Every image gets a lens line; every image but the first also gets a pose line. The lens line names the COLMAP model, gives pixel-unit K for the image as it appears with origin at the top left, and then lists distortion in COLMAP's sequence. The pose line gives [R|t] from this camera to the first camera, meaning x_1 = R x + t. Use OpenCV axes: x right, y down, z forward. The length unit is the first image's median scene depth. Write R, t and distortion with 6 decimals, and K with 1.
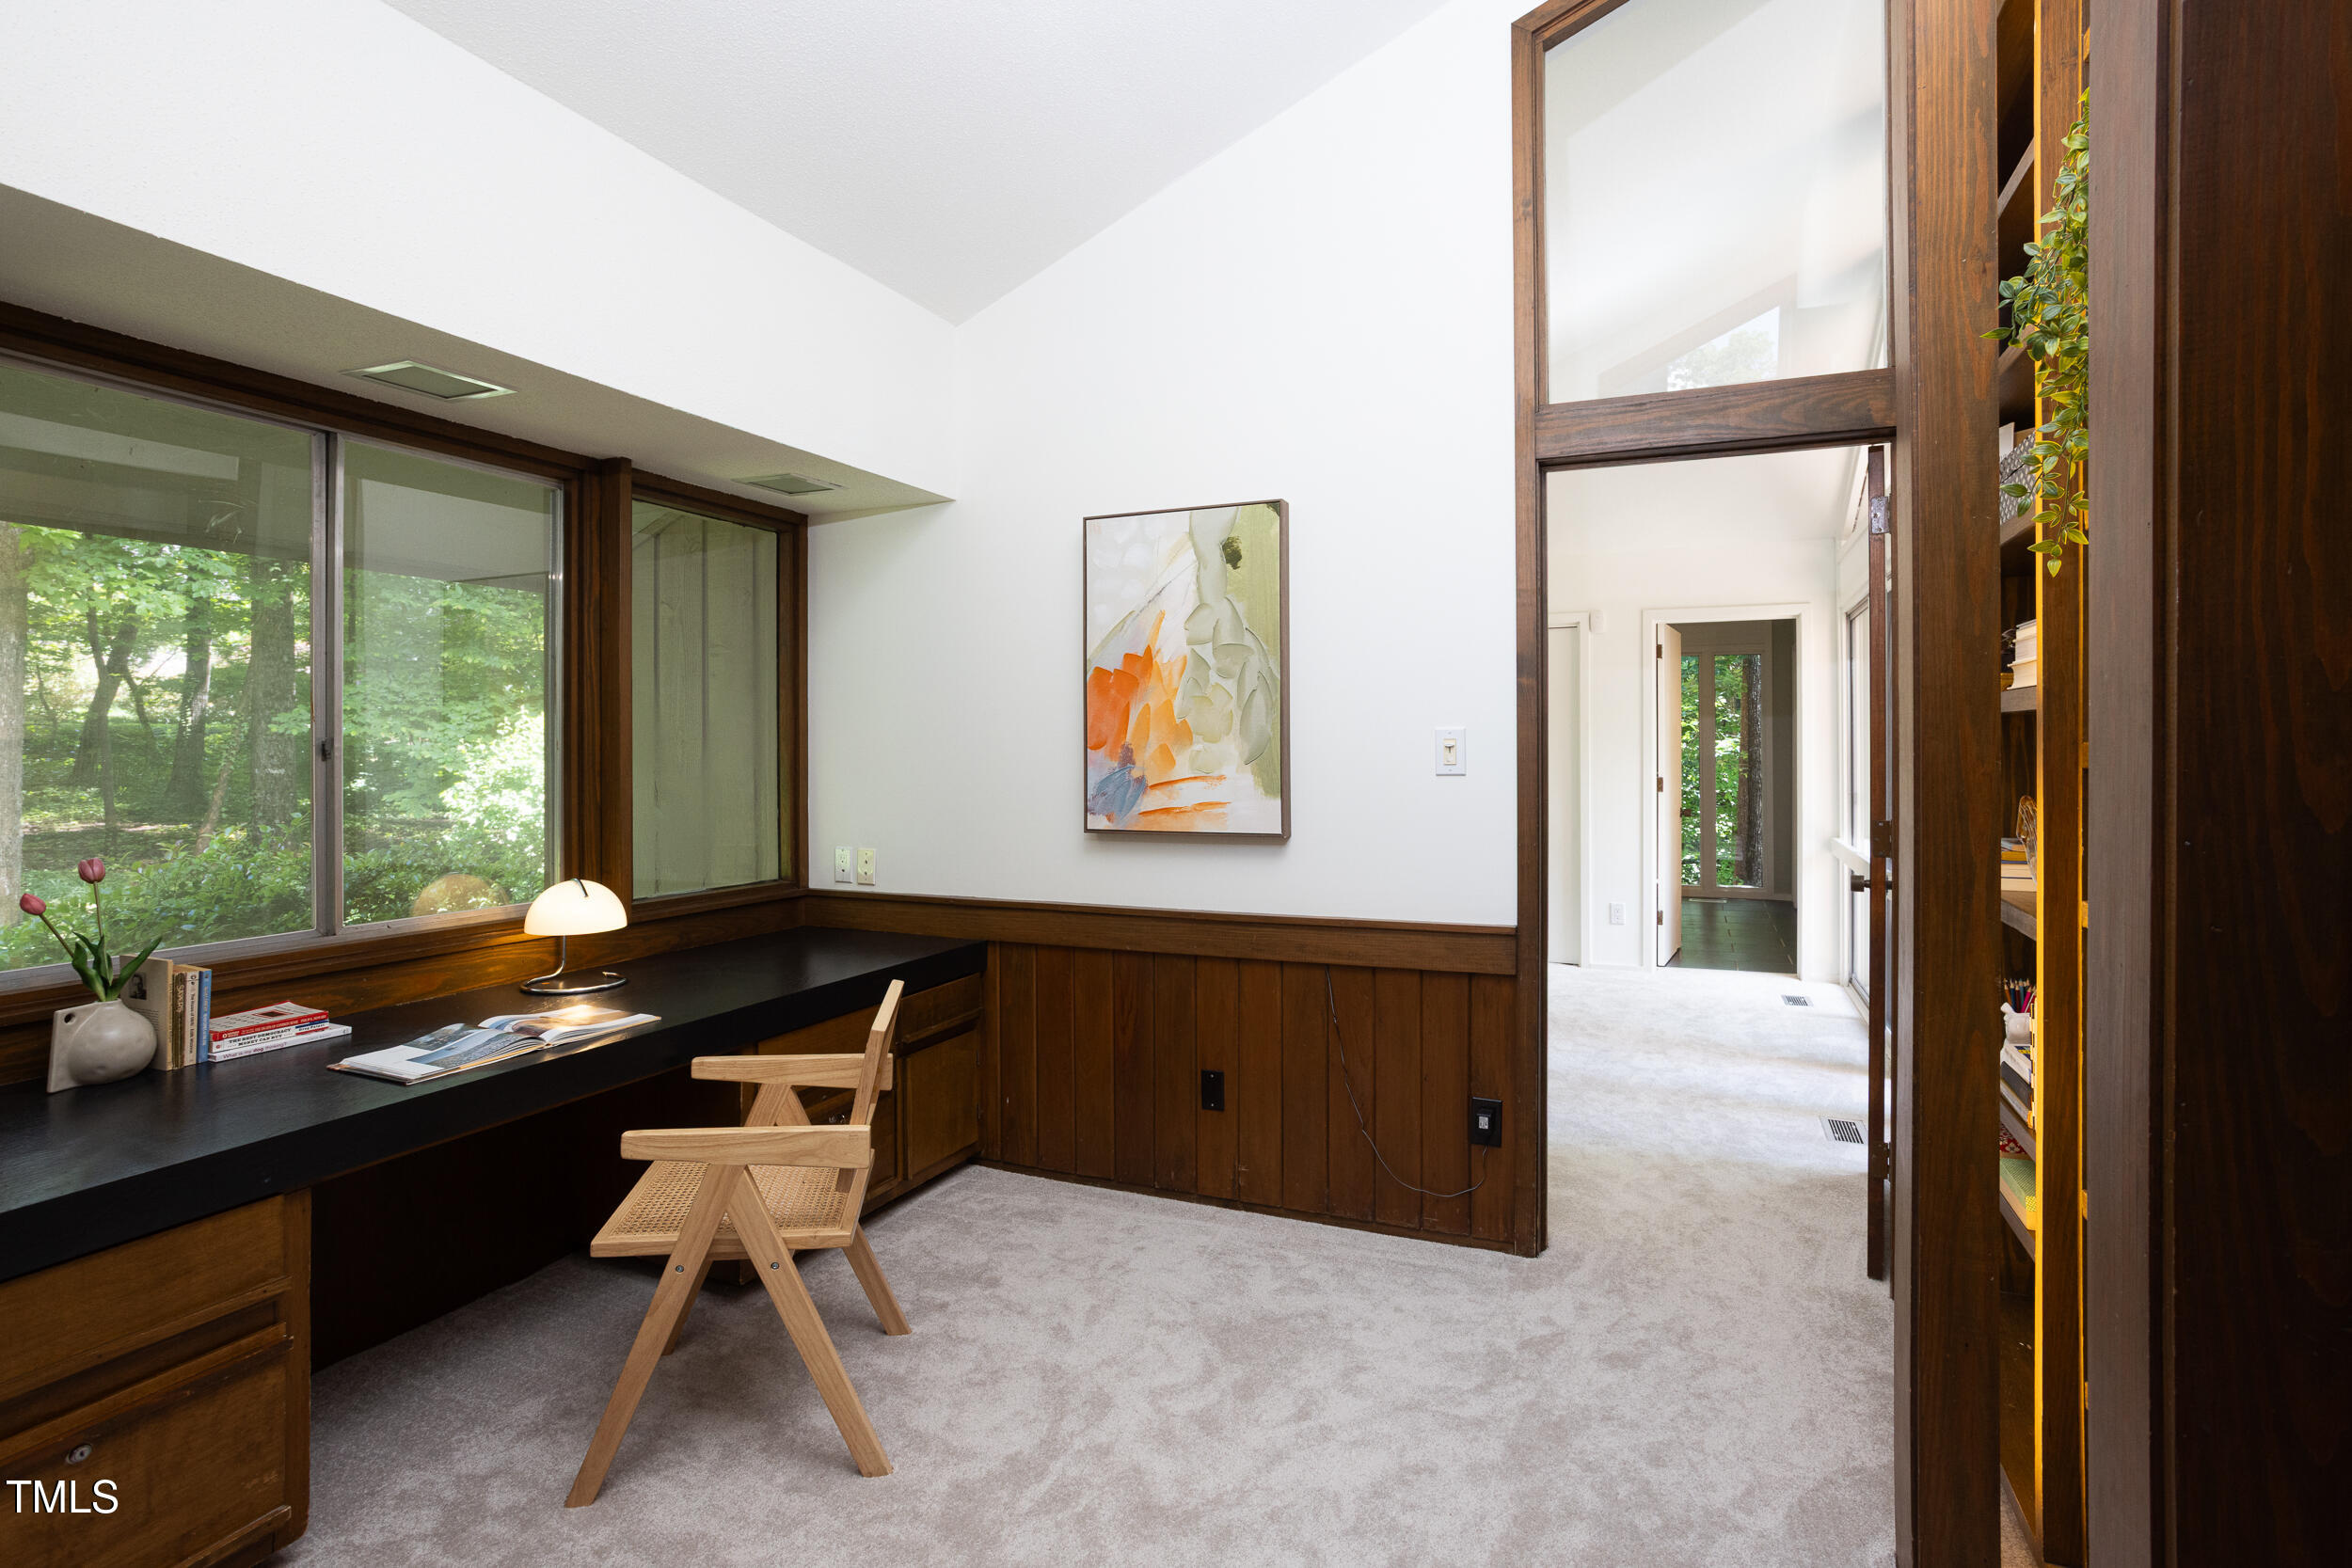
lens RADIAL K [[1127.7, 0, 1174.1], [0, 1127.7, 764.2], [0, 0, 1]] dist [-0.000329, 0.000528]
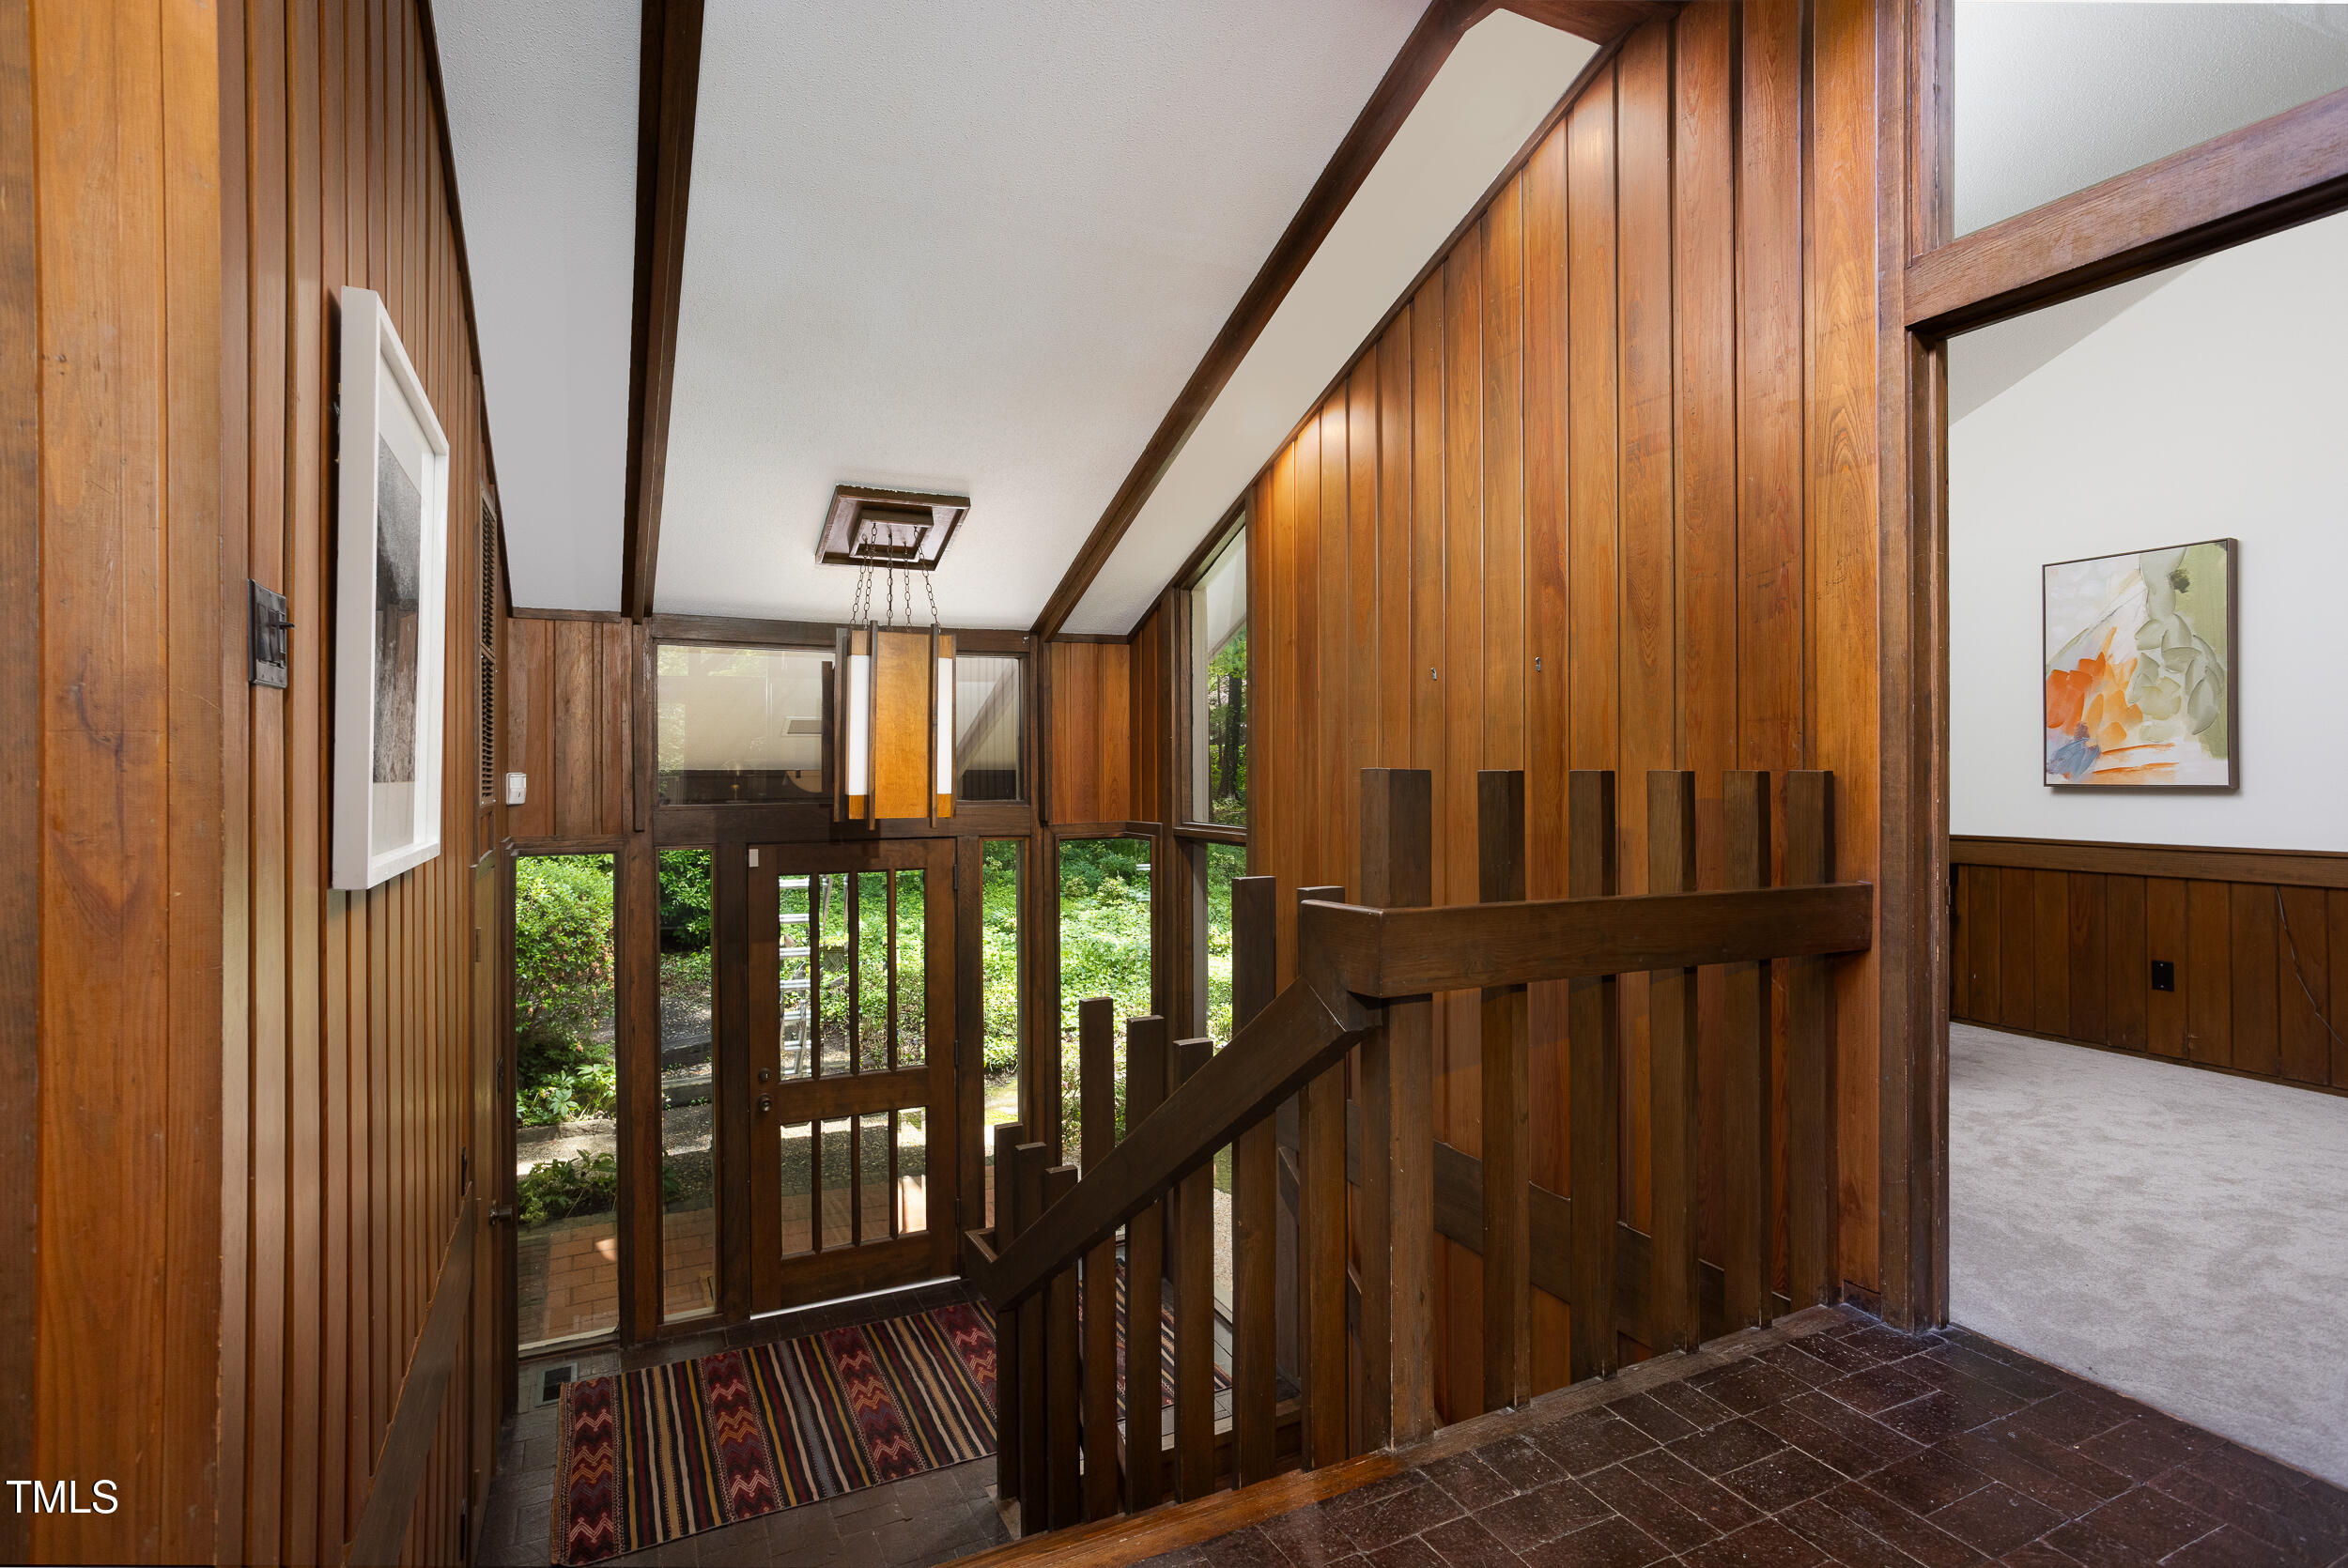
lens RADIAL K [[1125.8, 0, 1176.9], [0, 1125.8, 776.2], [0, 0, 1]] dist [-0.000329, 0.000528]
pose [[0.764022, -0.001038, -0.645190, 0.002366], [-0.004951, 0.999960, -0.007472, 0.065780], [0.645172, 0.008903, 0.763986, -0.825327]]
